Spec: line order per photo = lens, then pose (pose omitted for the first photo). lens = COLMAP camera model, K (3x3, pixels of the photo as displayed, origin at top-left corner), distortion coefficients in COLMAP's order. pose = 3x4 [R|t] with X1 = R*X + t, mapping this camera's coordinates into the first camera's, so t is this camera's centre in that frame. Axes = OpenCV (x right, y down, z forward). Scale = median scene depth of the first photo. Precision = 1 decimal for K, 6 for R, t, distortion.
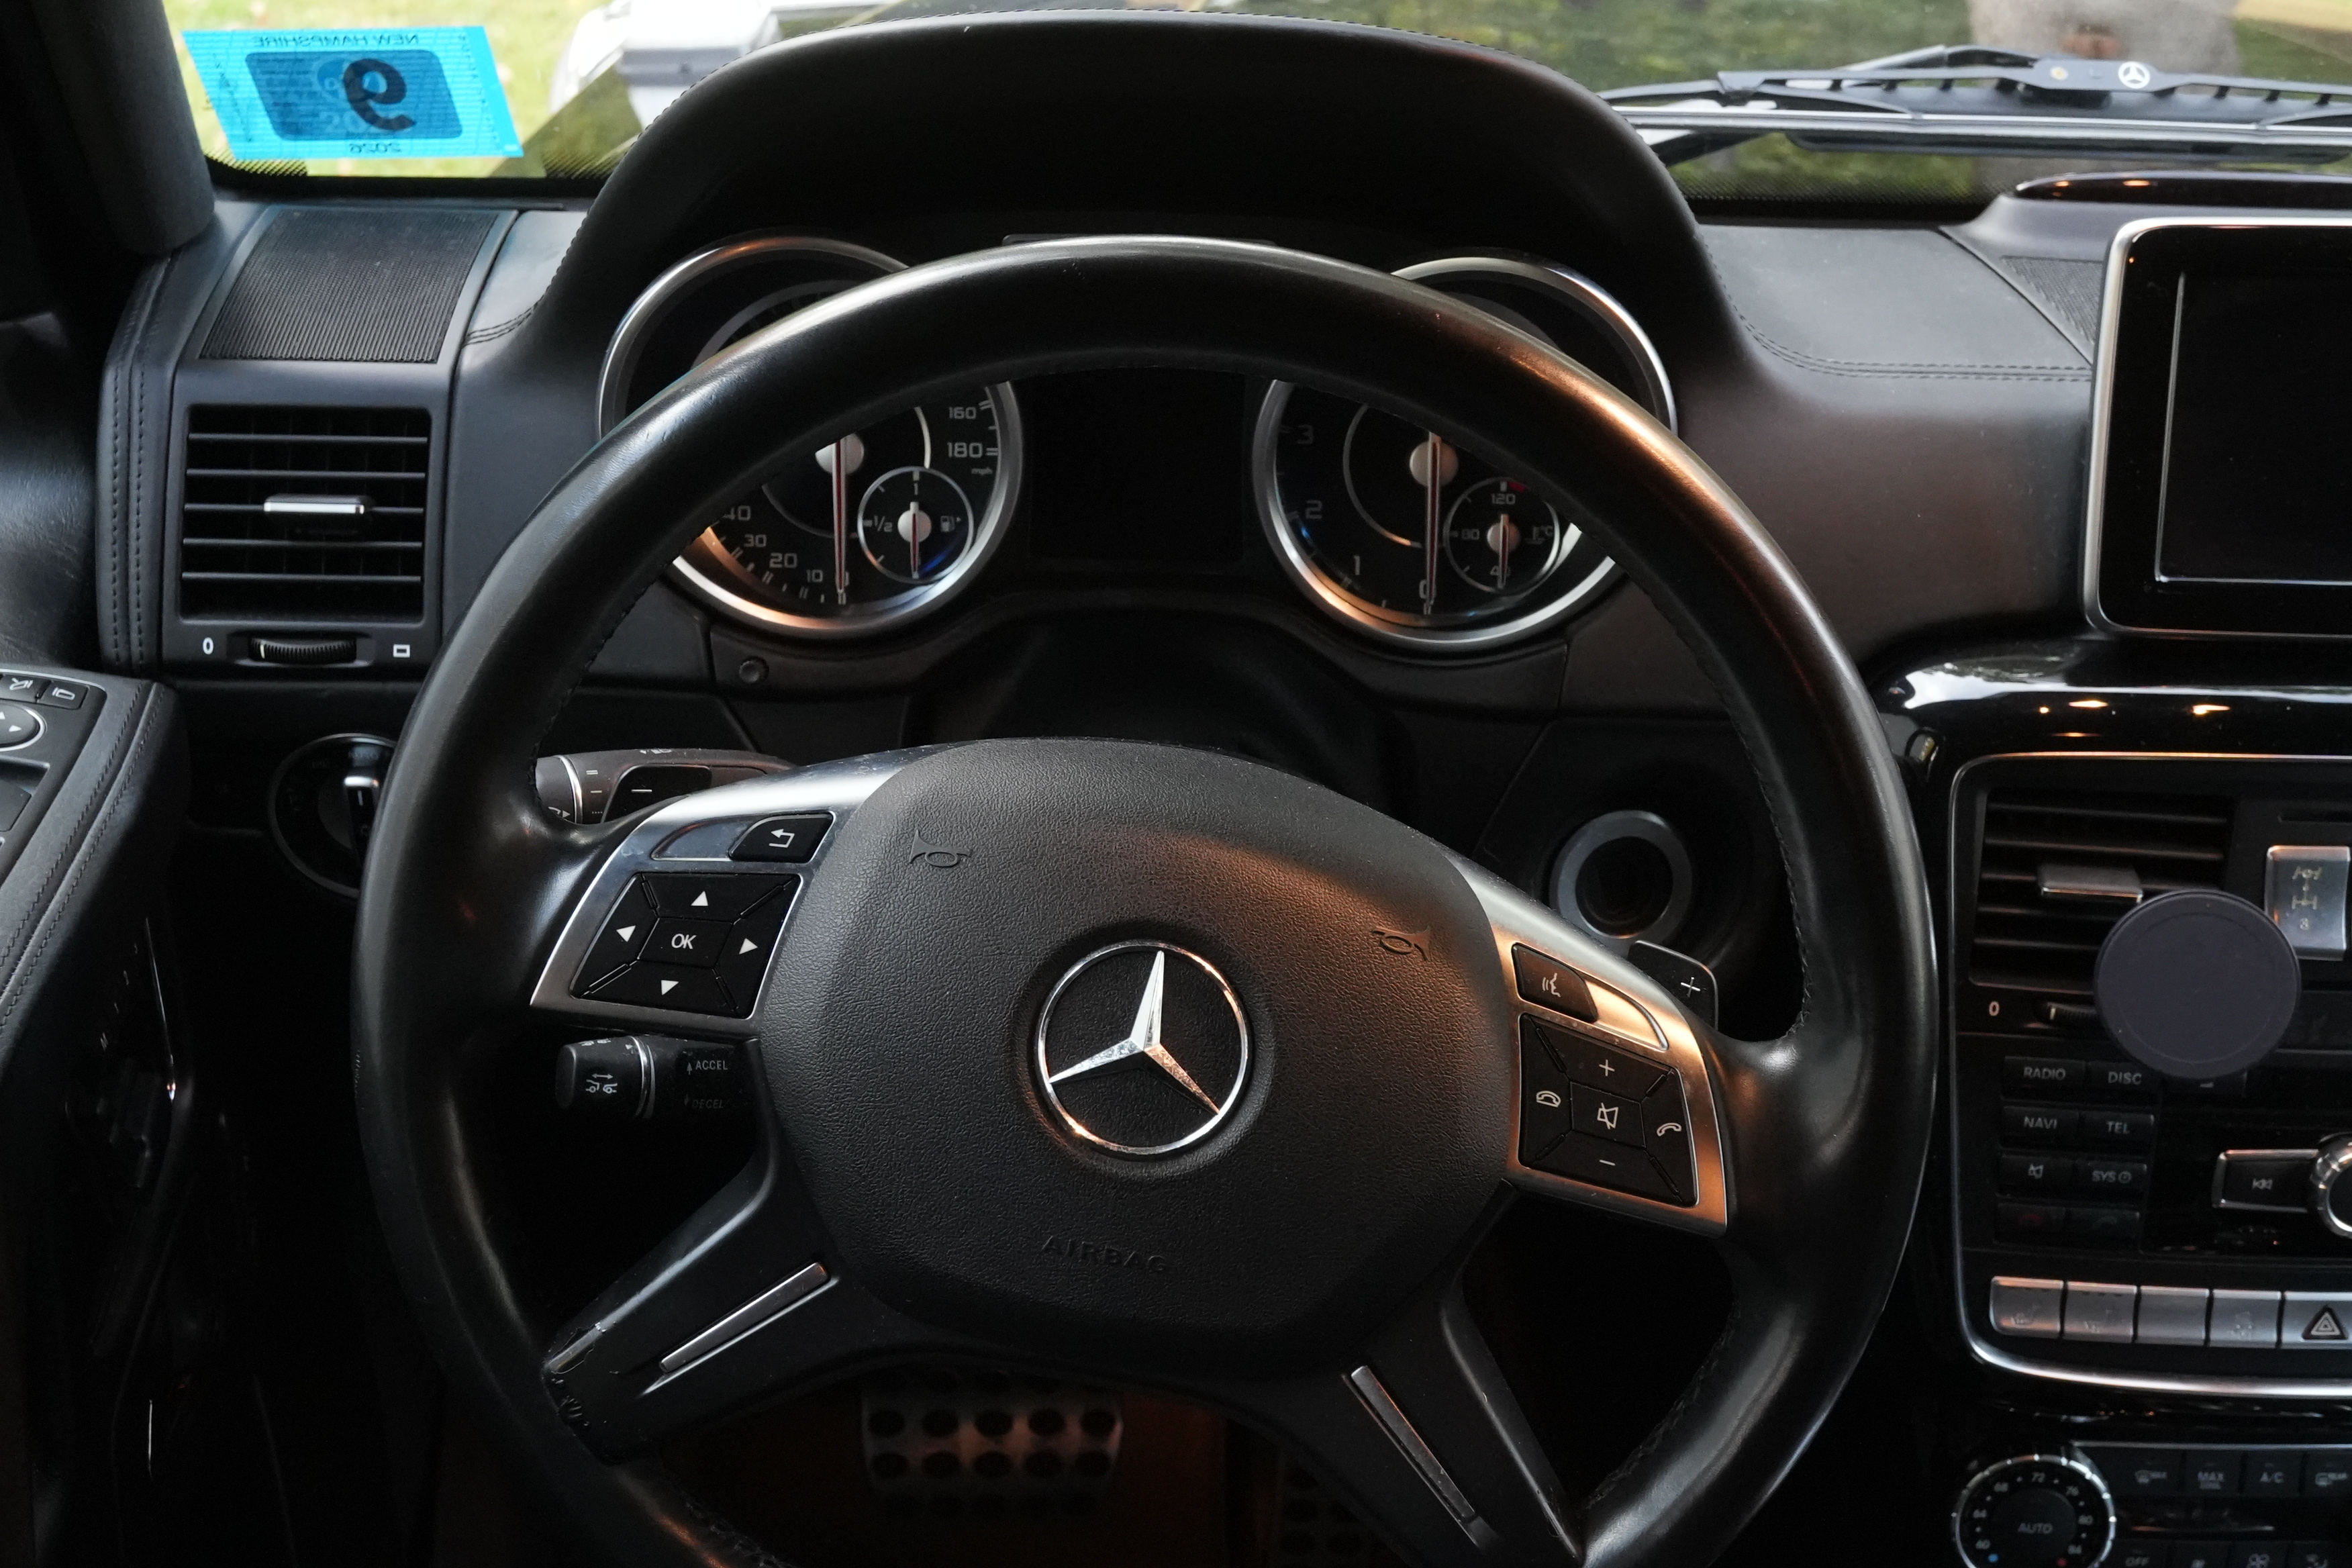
lens RADIAL K [[2916.7, 0, 1158.0], [0, 2916.7, 778.8], [0, 0, 1]] dist [-0.030648, 0.000000]
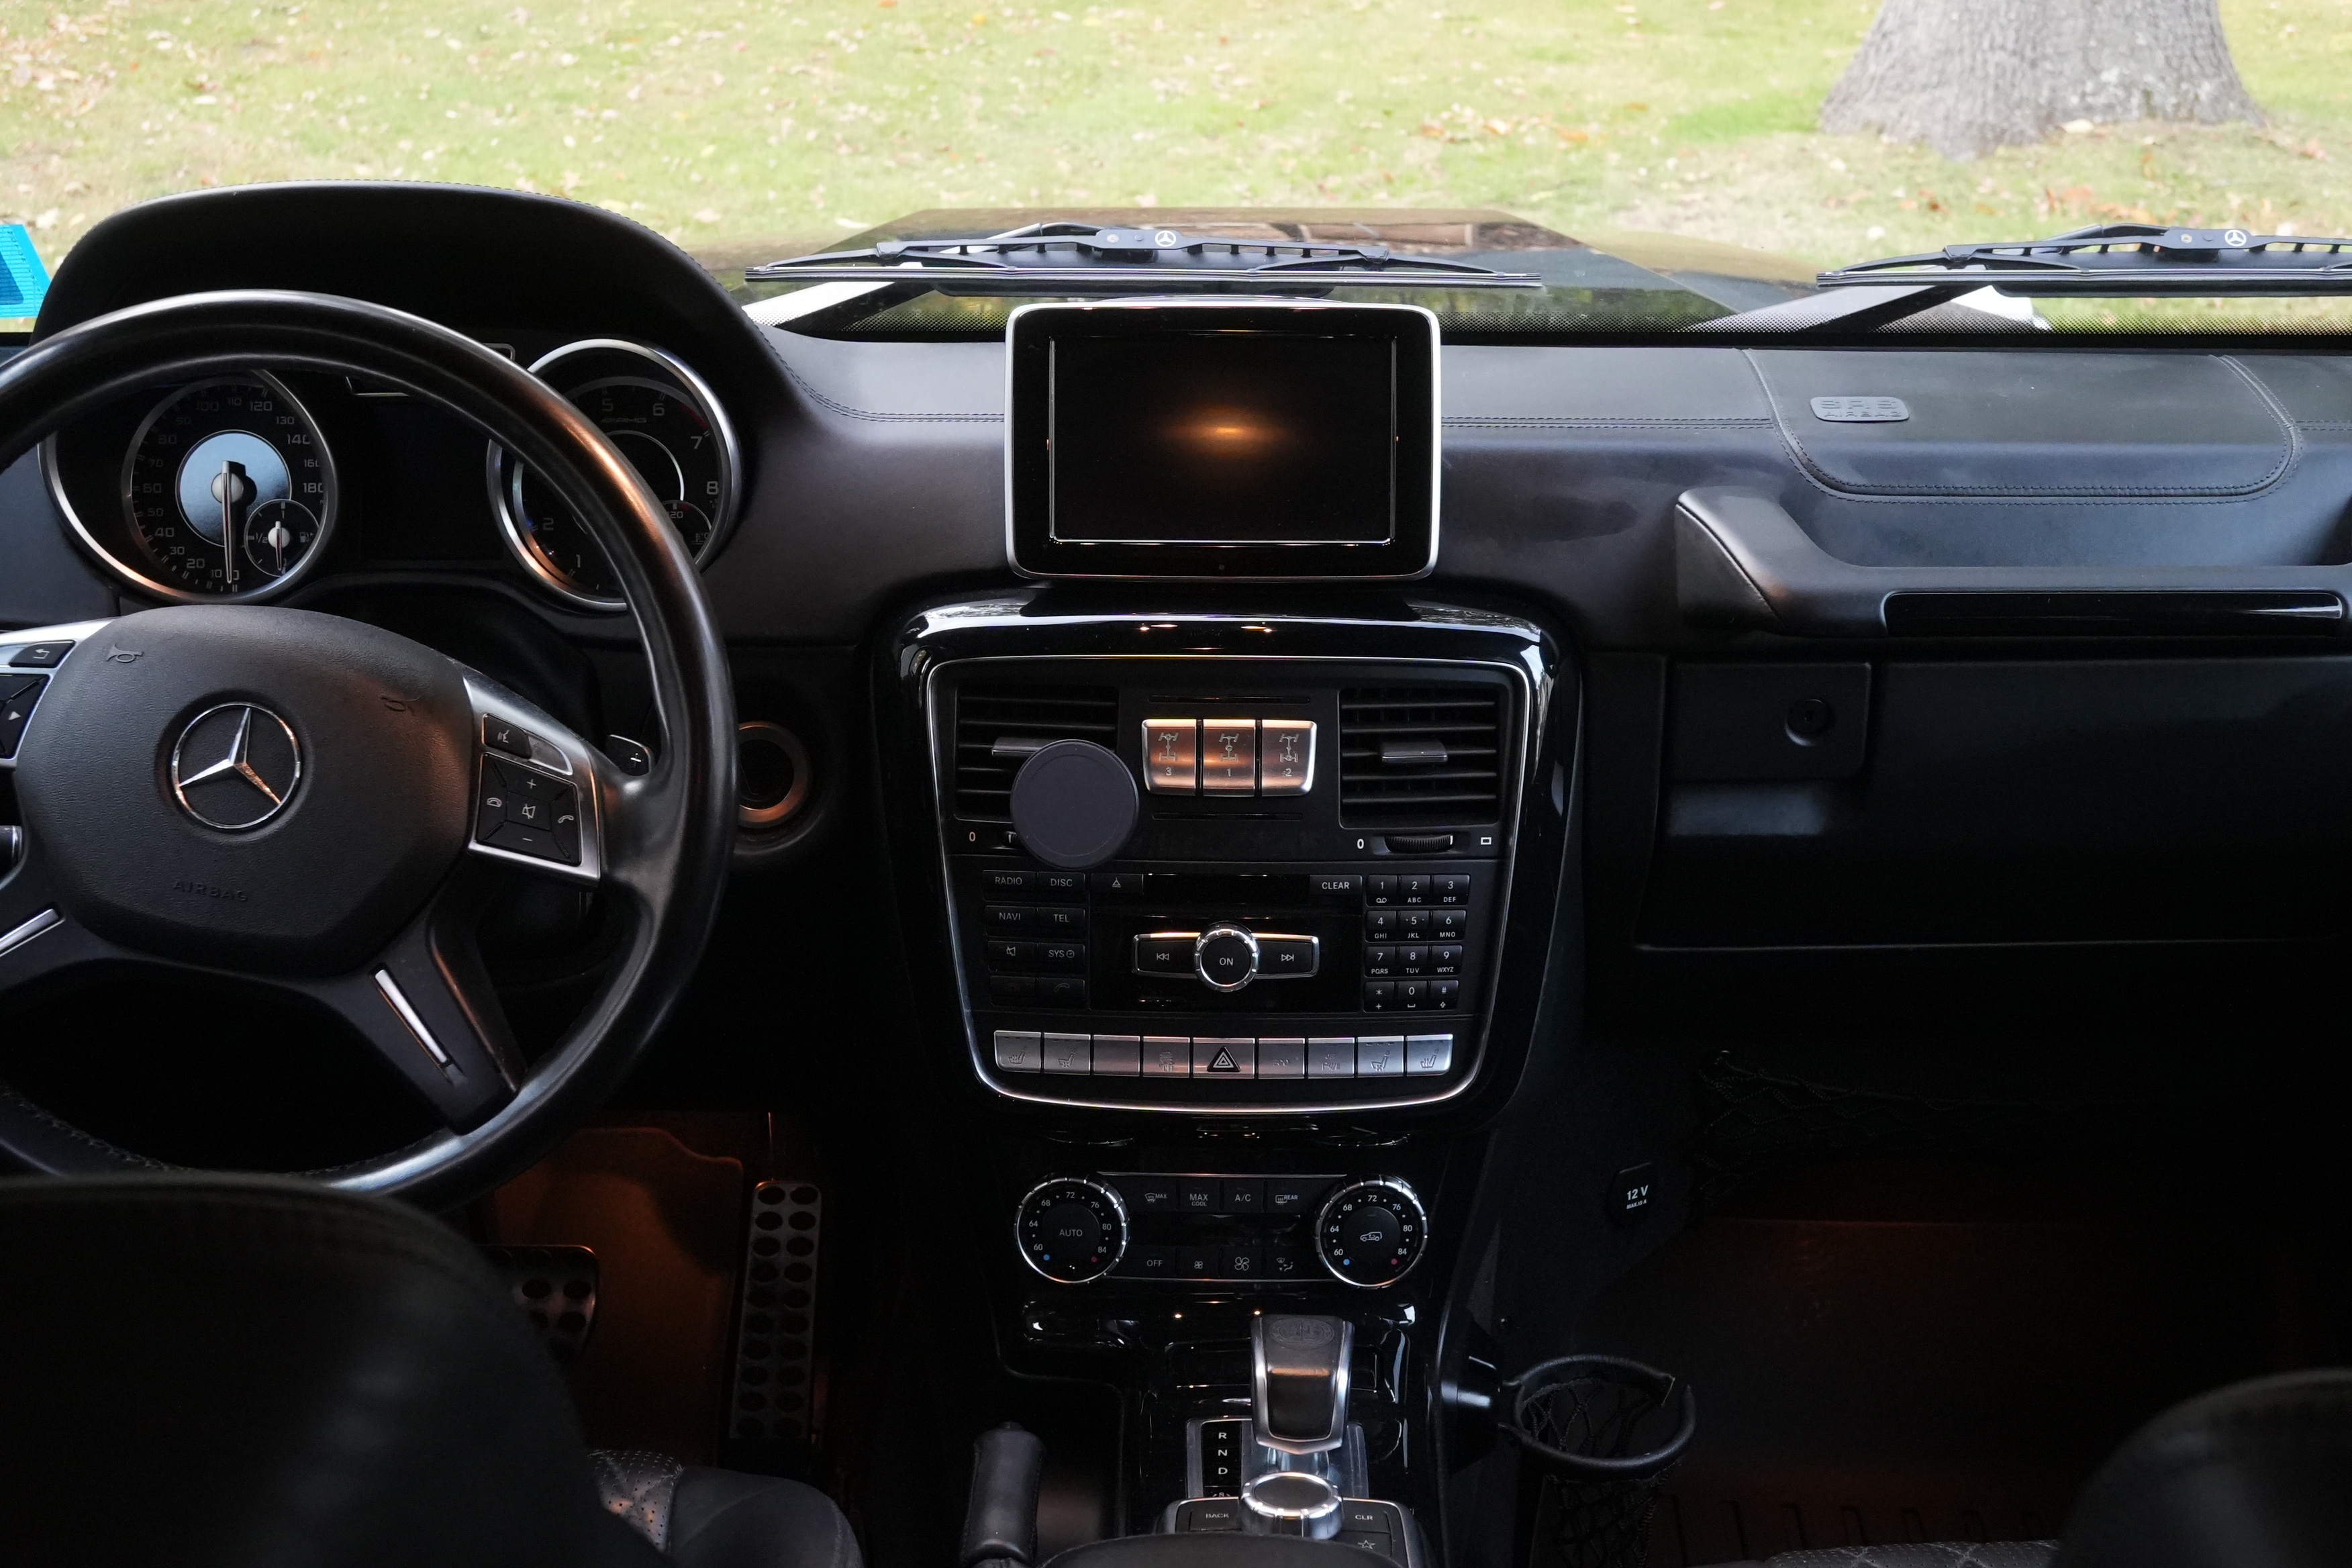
lens RADIAL K [[2916.7, 0, 1189.6], [0, 2916.7, 792.1], [0, 0, 1]] dist [-0.030648, 0.000000]
pose [[0.999679, -0.013637, -0.021375, 0.413402], [0.011147, 0.993581, -0.112568, 0.216021], [0.022773, 0.112294, 0.993414, -0.456190]]
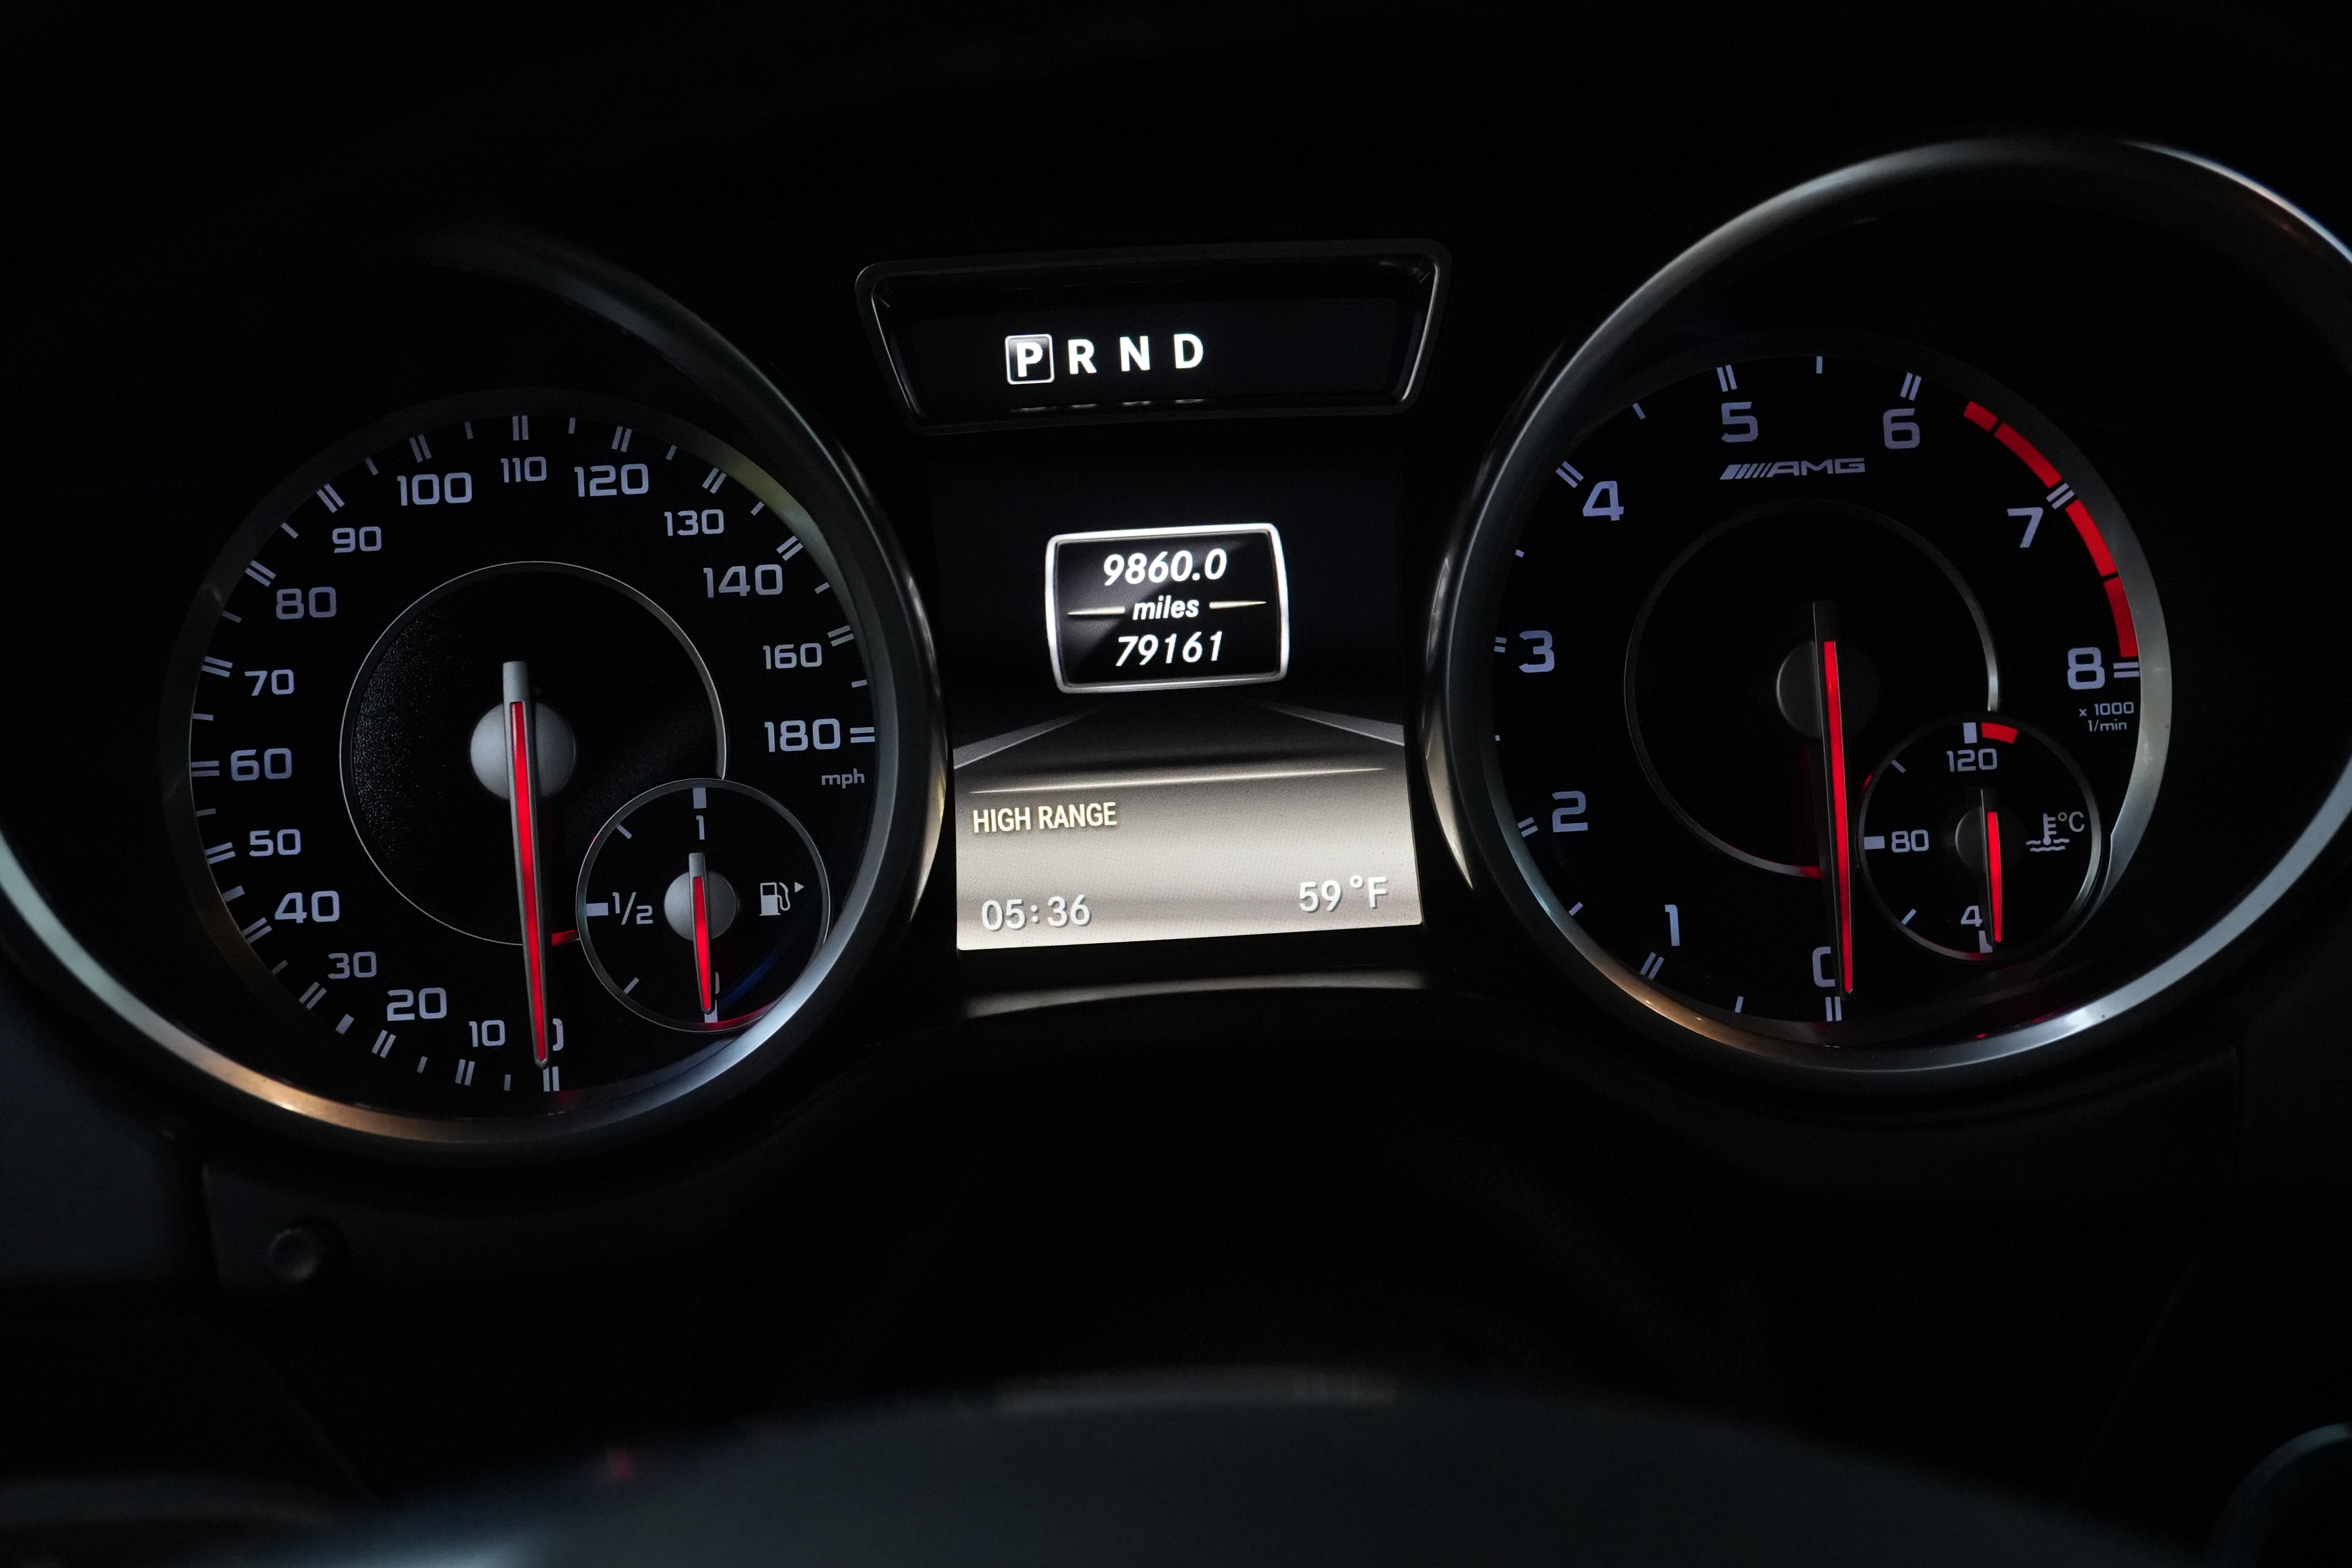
lens RADIAL K [[2916.7, 0, 1176.8], [0, 2916.7, 792.3], [0, 0, 1]] dist [-0.030648, 0.000000]
pose [[0.996969, -0.069019, 0.035907, -0.024780], [0.074489, 0.980011, -0.184472, -0.015044], [-0.022457, 0.186588, 0.982182, 0.550675]]
